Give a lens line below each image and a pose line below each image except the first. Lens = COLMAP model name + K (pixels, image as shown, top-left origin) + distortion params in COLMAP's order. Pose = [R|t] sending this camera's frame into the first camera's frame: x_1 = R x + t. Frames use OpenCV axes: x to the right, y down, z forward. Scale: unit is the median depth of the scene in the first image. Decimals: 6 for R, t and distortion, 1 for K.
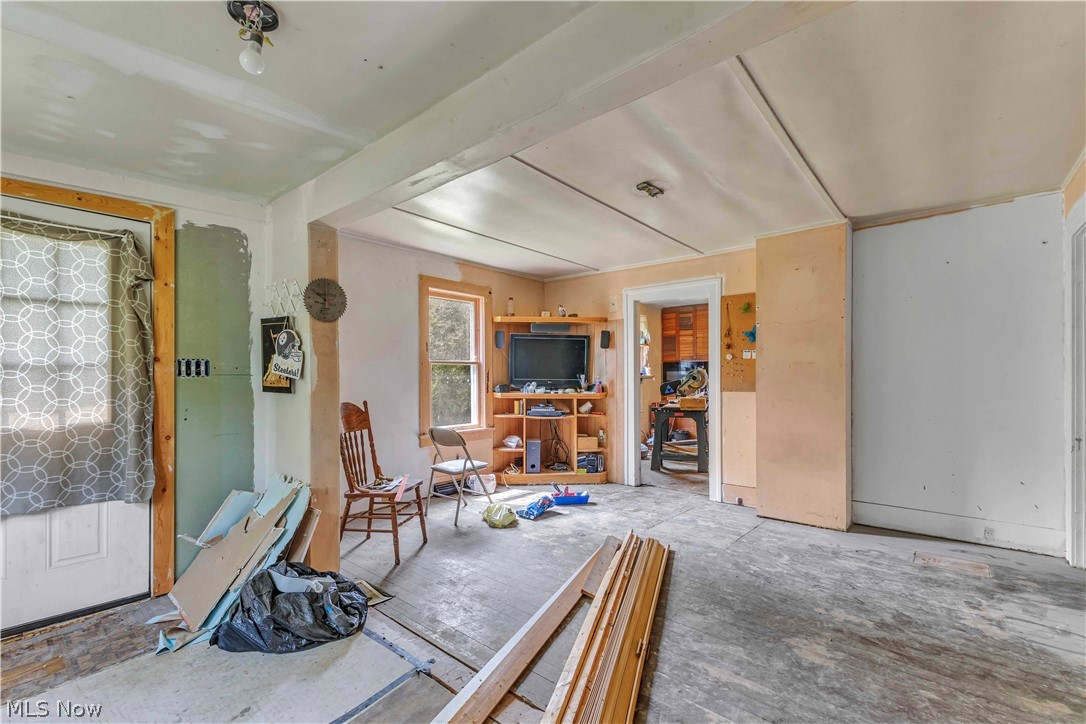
lens RADIAL K [[474.9, 0, 545.8], [0, 474.9, 374.0], [0, 0, 1]] dist [0.001808, 0.000068]
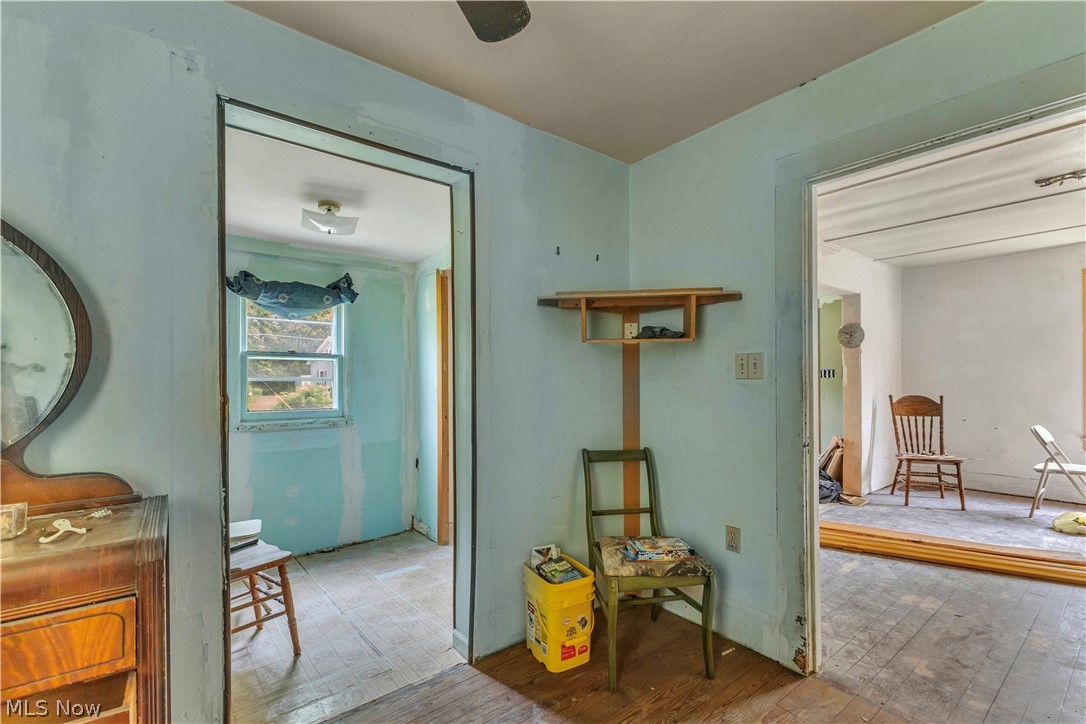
lens RADIAL K [[682.2, 0, 543.0], [0, 682.2, 362.0], [0, 0, 1]] dist [0.000463, 0.000666]
pose [[-0.170888, -0.013211, -0.985202, 2.361277], [0.016448, 0.999733, -0.016258, -0.036084], [0.985153, -0.018983, -0.170625, 0.311002]]
